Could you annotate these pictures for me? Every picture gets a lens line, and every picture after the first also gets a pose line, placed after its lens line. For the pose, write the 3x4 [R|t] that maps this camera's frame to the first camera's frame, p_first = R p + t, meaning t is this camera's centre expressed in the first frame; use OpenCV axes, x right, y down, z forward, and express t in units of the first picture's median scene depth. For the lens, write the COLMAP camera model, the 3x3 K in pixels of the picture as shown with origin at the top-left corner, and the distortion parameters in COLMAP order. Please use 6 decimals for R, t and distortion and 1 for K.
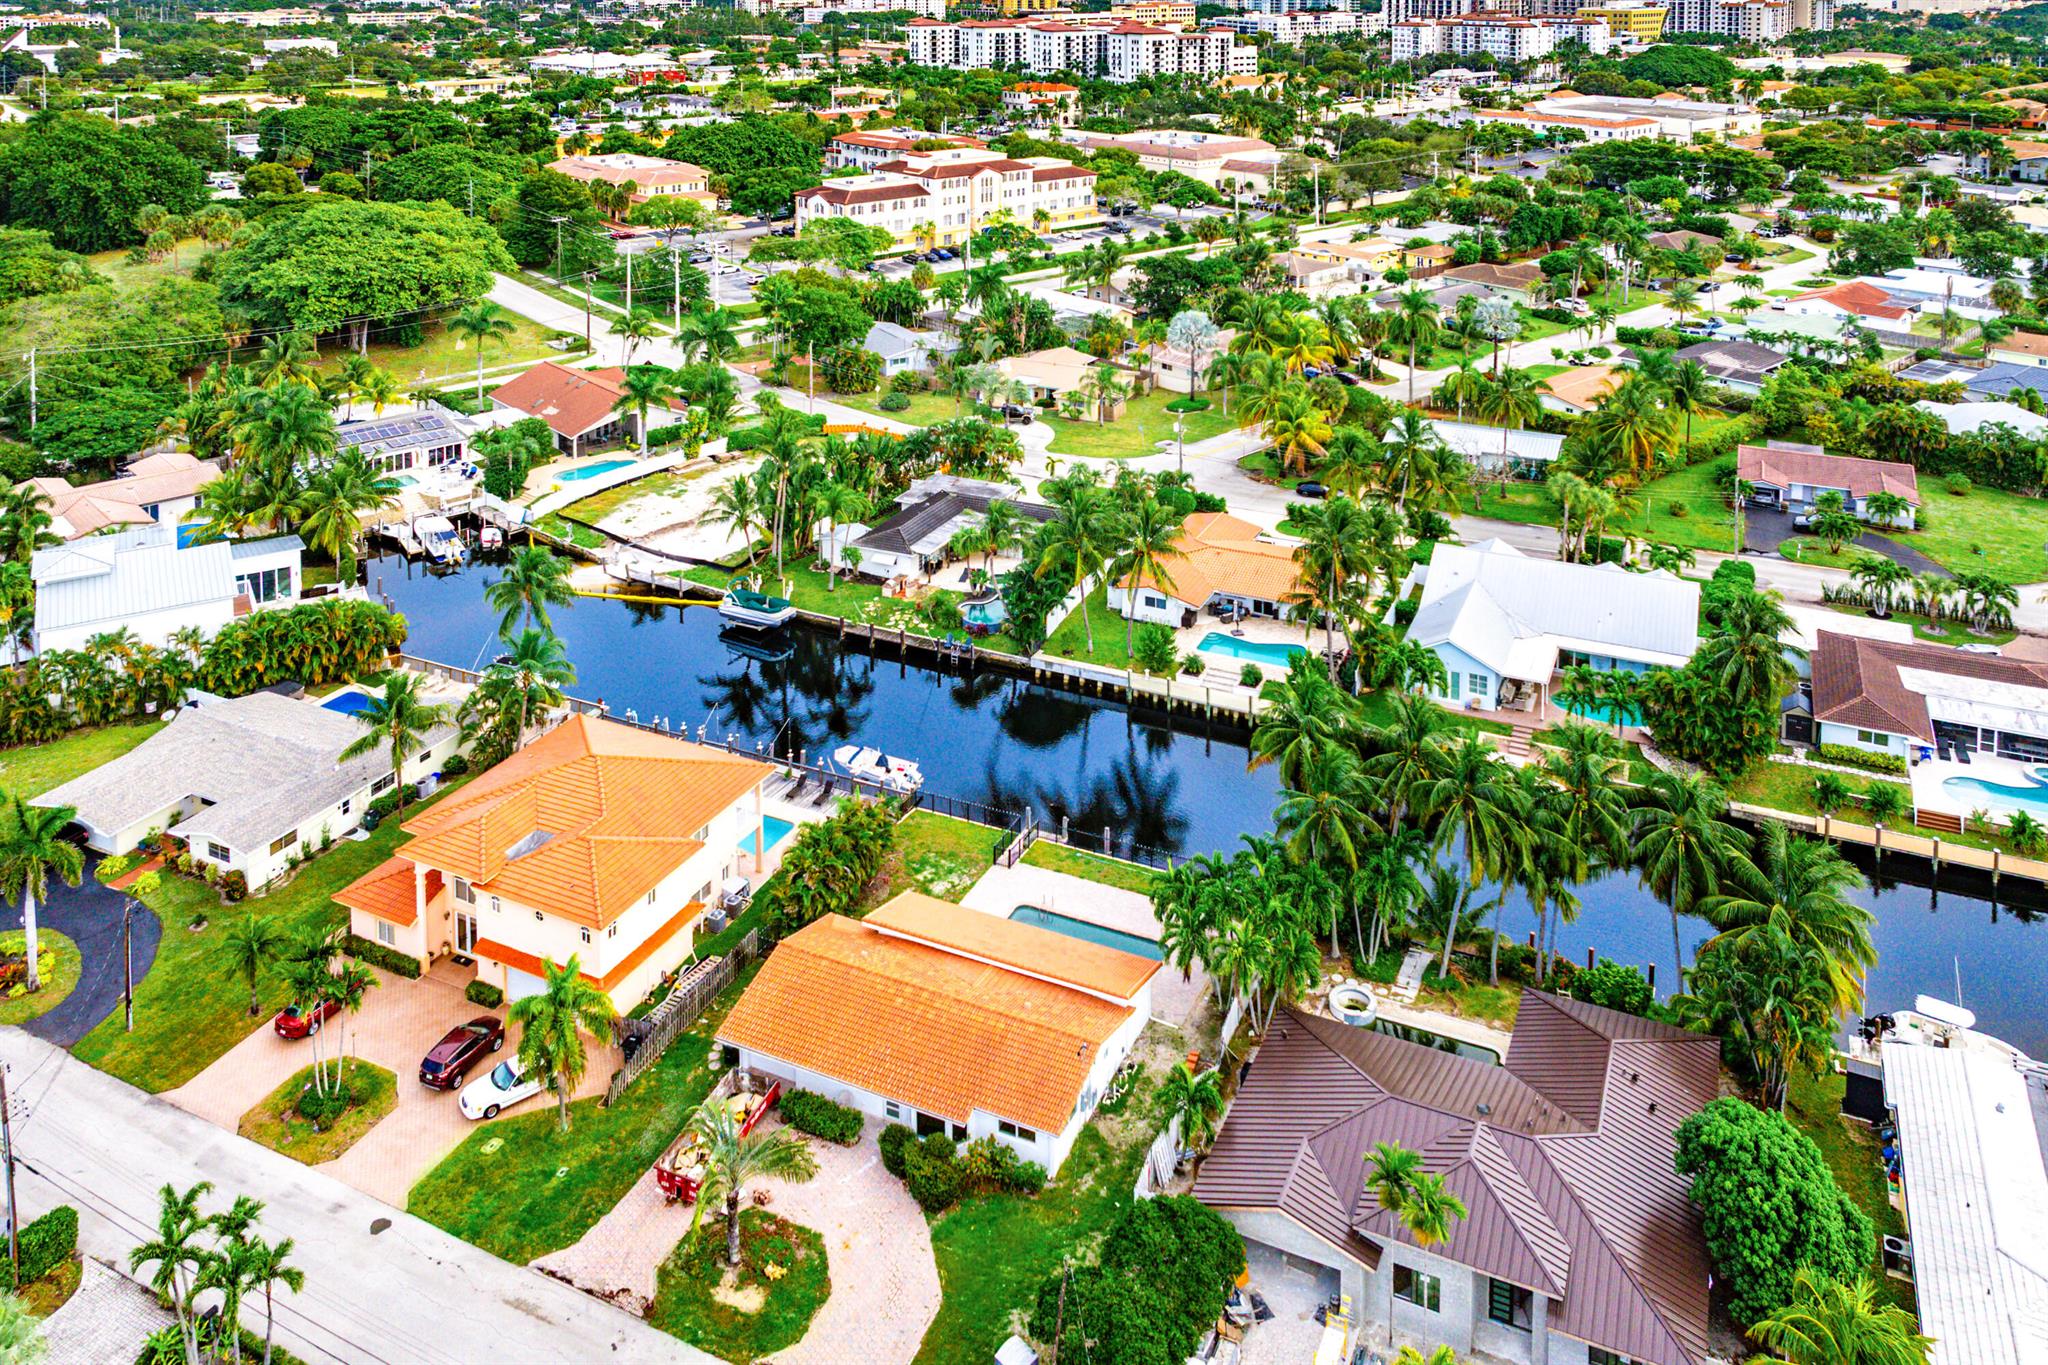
lens RADIAL K [[1401.5, 0, 989.6], [0, 1401.5, 685.8], [0, 0, 1]] dist [-0.012322, 0.018081]
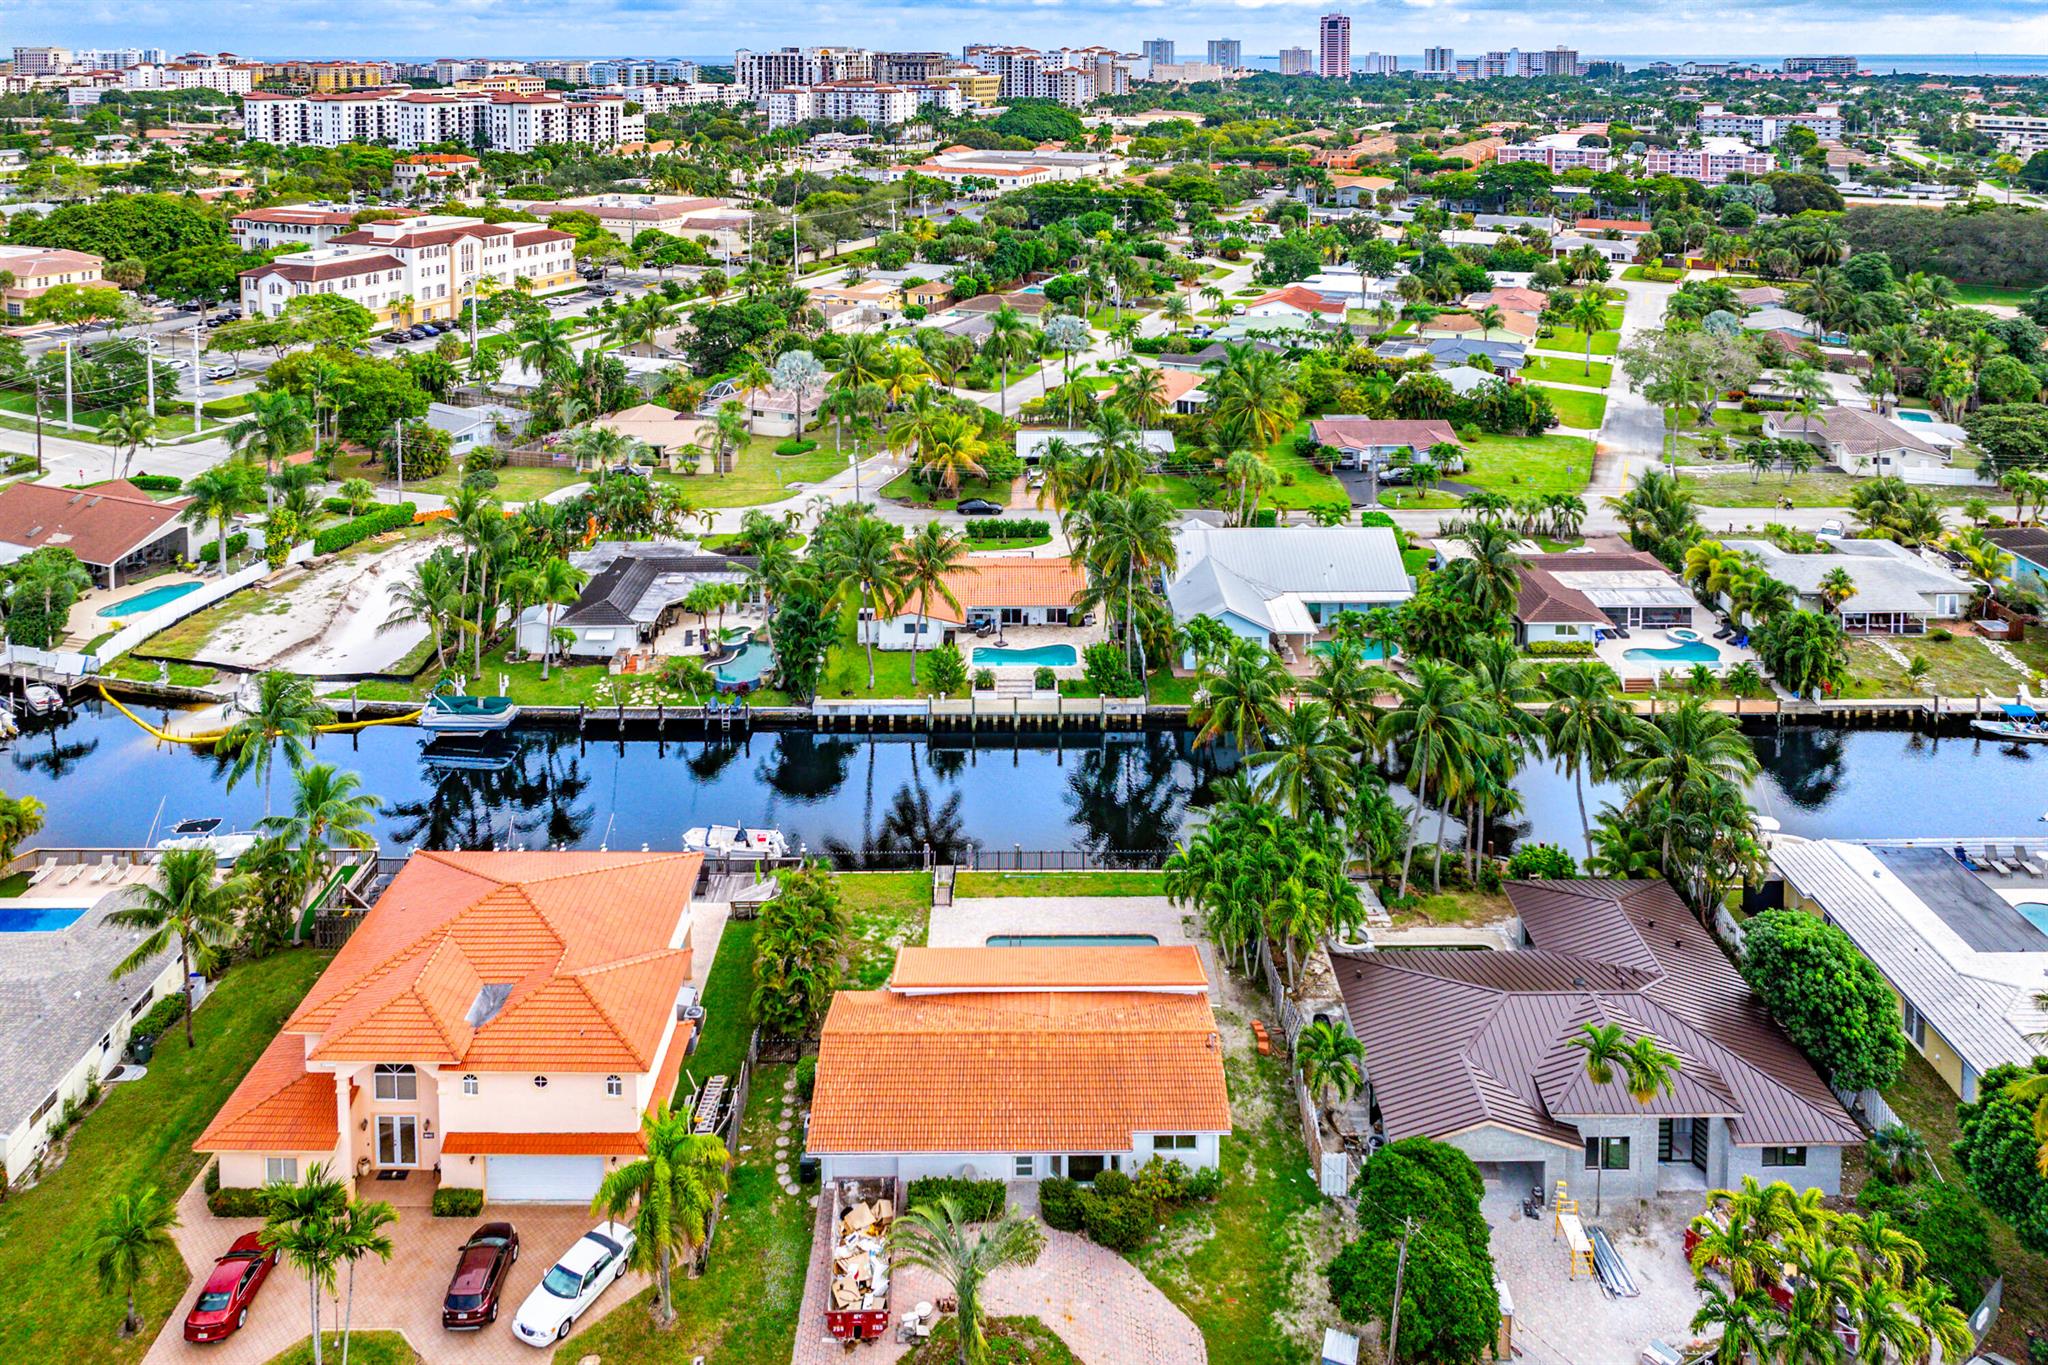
lens RADIAL K [[1401.5, 0, 989.6], [0, 1401.5, 685.8], [0, 0, 1]] dist [-0.012322, 0.018081]
pose [[0.902265, -0.176806, 0.393265, -0.176637], [0.195383, 0.980699, -0.007358, -0.001952], [-0.384374, 0.083476, 0.919396, 0.062273]]
